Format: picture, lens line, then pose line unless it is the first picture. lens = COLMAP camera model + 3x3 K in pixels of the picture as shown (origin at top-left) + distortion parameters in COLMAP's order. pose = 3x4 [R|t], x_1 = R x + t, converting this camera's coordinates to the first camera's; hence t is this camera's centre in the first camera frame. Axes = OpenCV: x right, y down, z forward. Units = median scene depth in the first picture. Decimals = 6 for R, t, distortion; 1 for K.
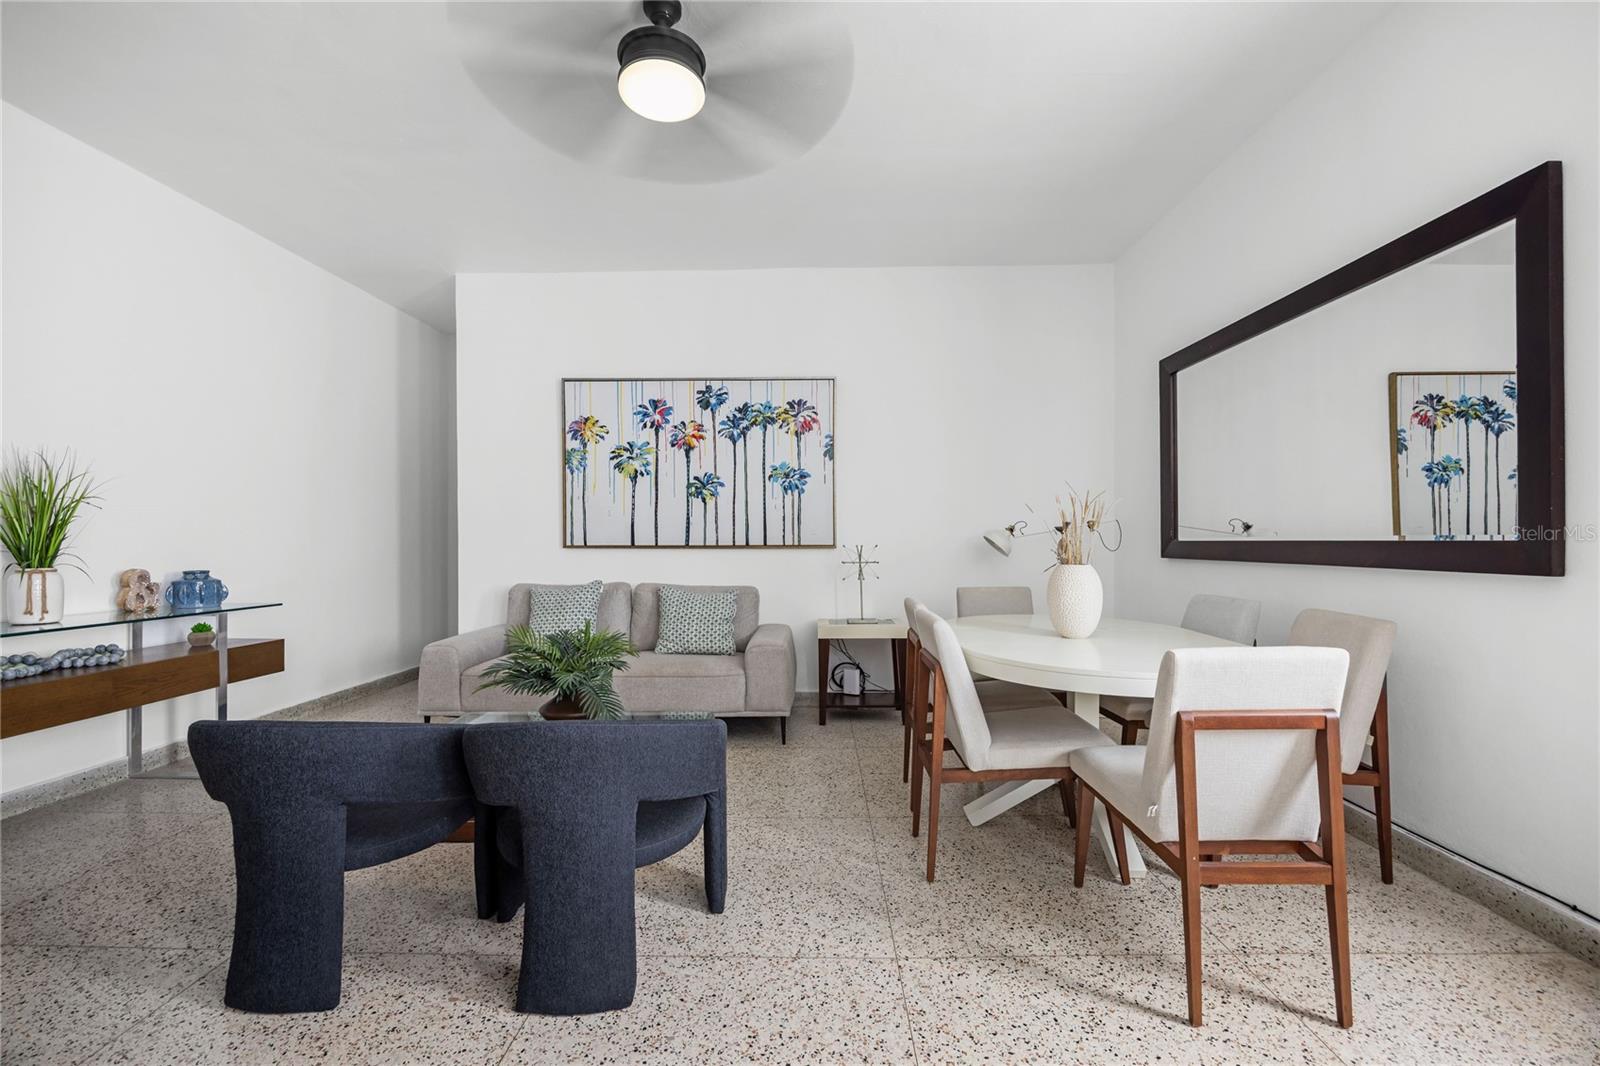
lens RADIAL K [[670.6, 0, 800.0], [0, 670.6, 533.0], [0, 0, 1]] dist [-0.021150, -0.000029]
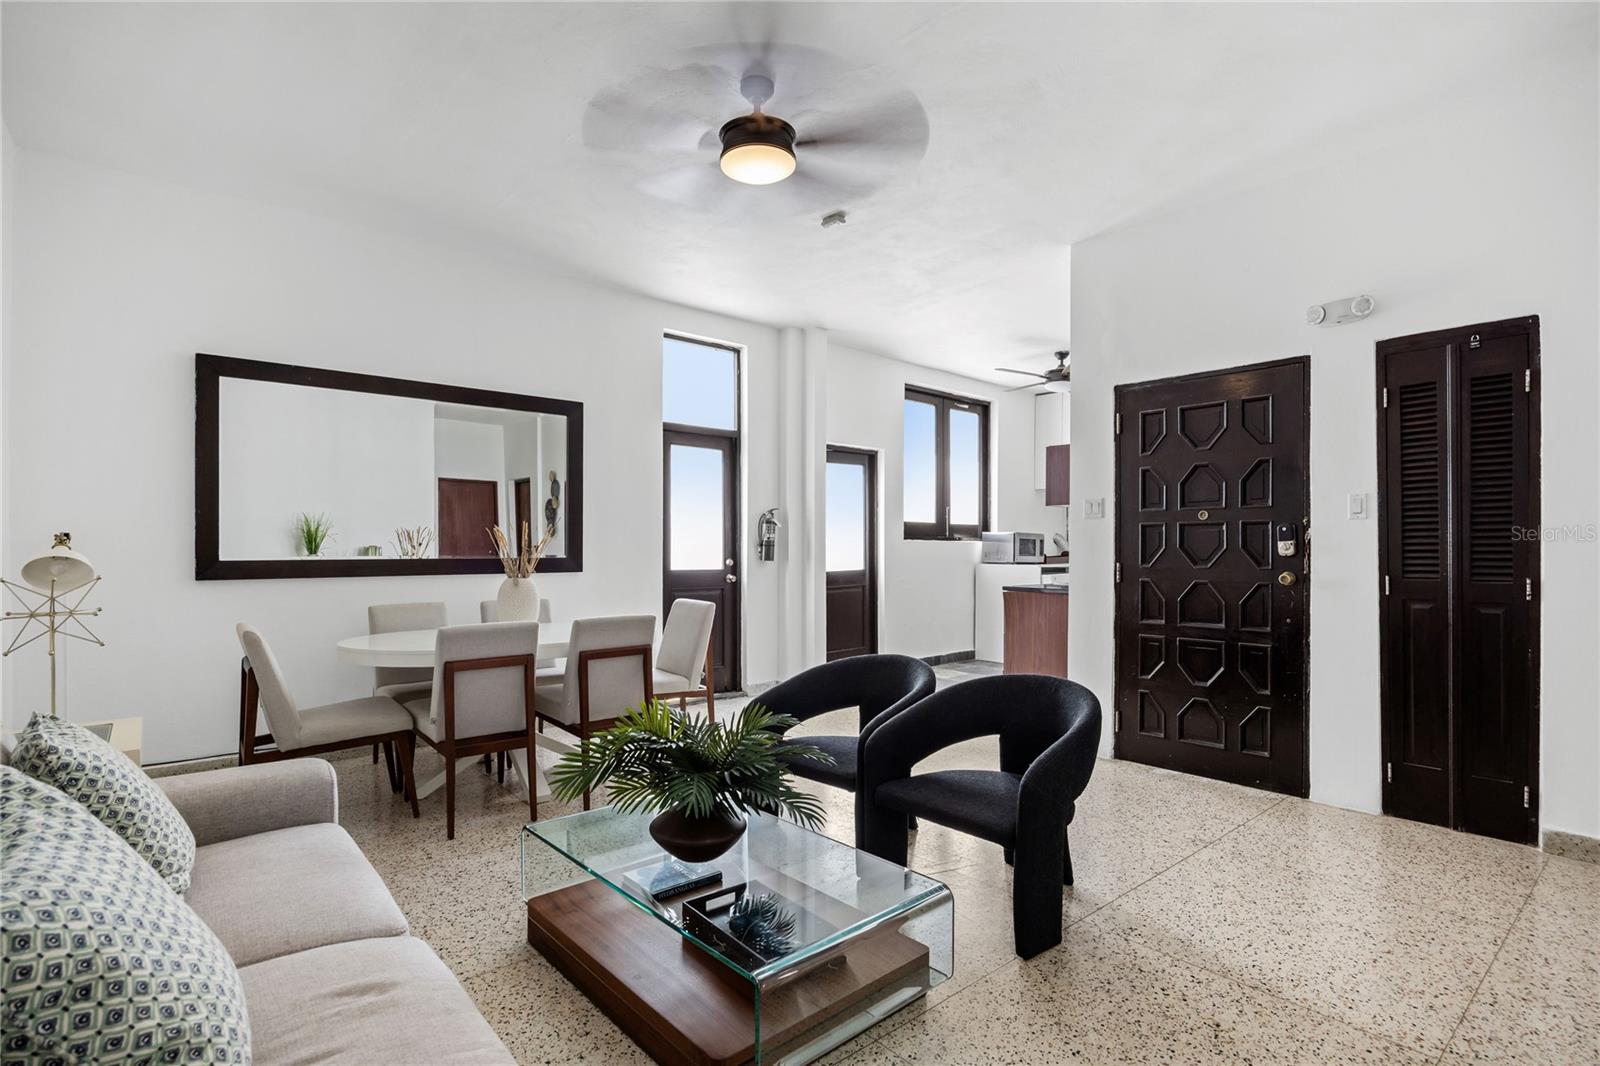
lens RADIAL K [[790.7, 0, 800.0], [0, 790.7, 533.0], [0, 0, 1]] dist [-0.000775, -0.000136]
pose [[-0.663247, 0.017330, 0.748200, -0.629275], [-0.006606, 0.999557, -0.029008, 0.000003], [-0.748371, -0.024182, -0.662839, 0.918381]]
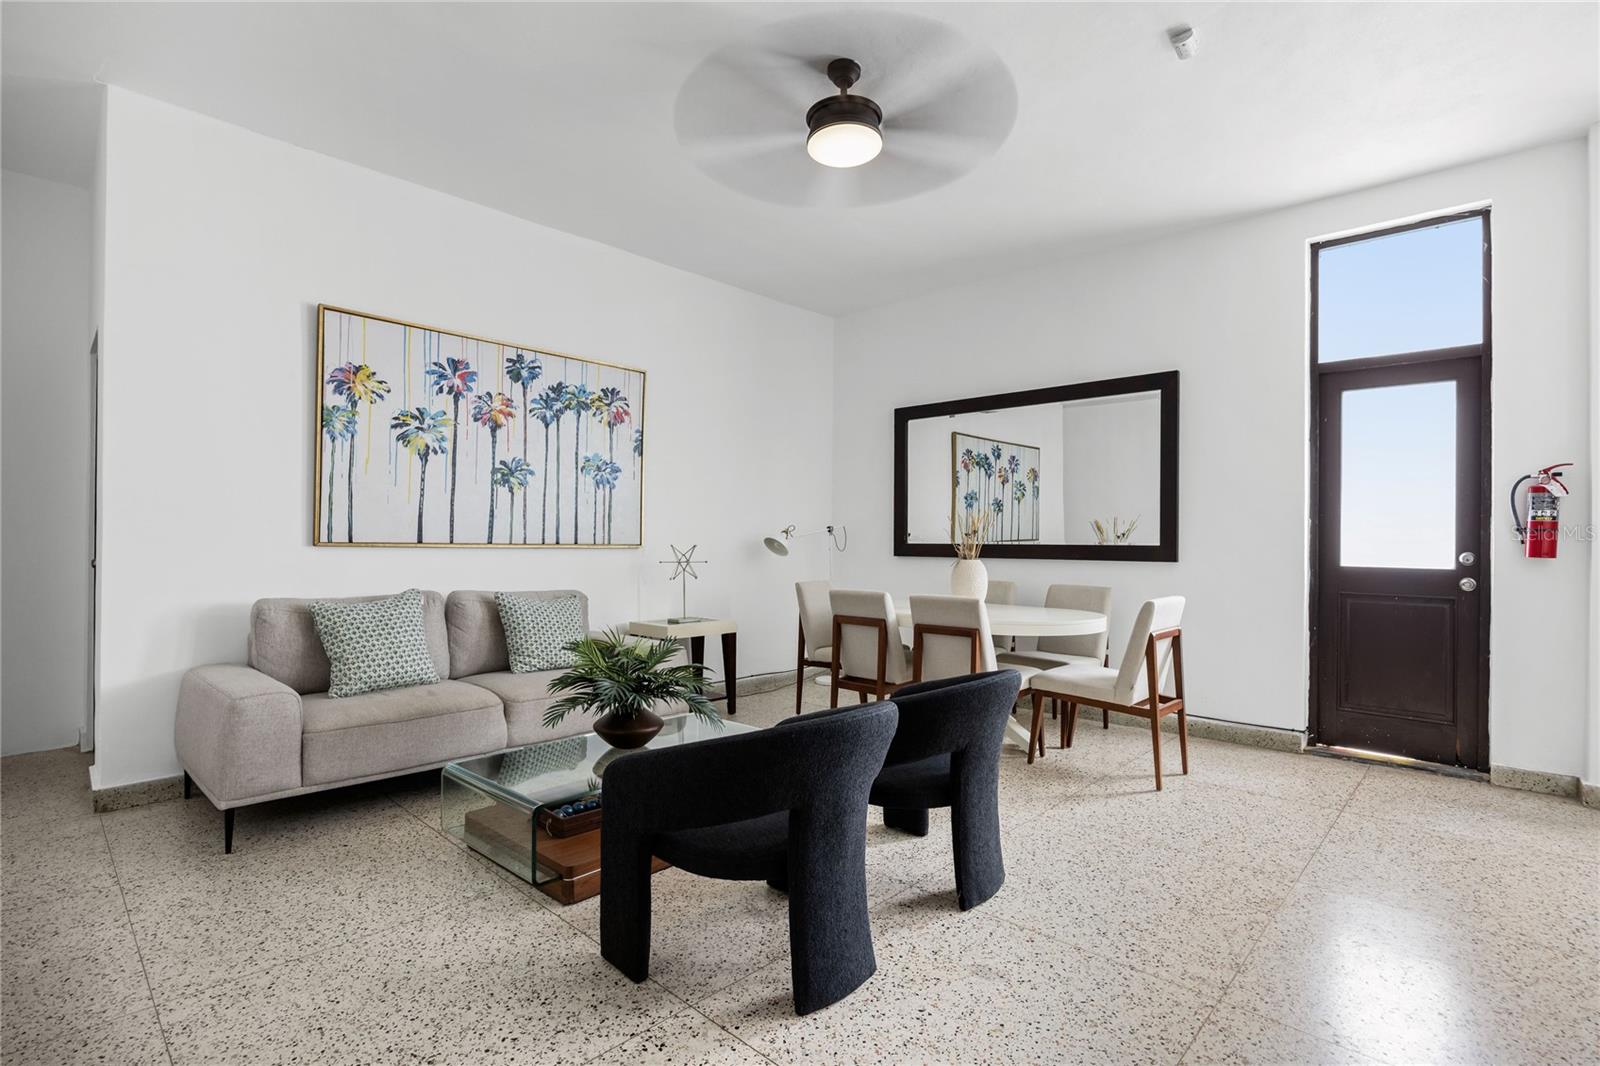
lens RADIAL K [[760.4, 0, 800.0], [0, 760.4, 533.0], [0, 0, 1]] dist [-0.017303, 0.000534]
pose [[0.671902, 0.018072, 0.740419, -0.603088], [-0.020069, 0.999779, -0.006191, 0.003783], [-0.740368, -0.010700, 0.672117, 0.093942]]
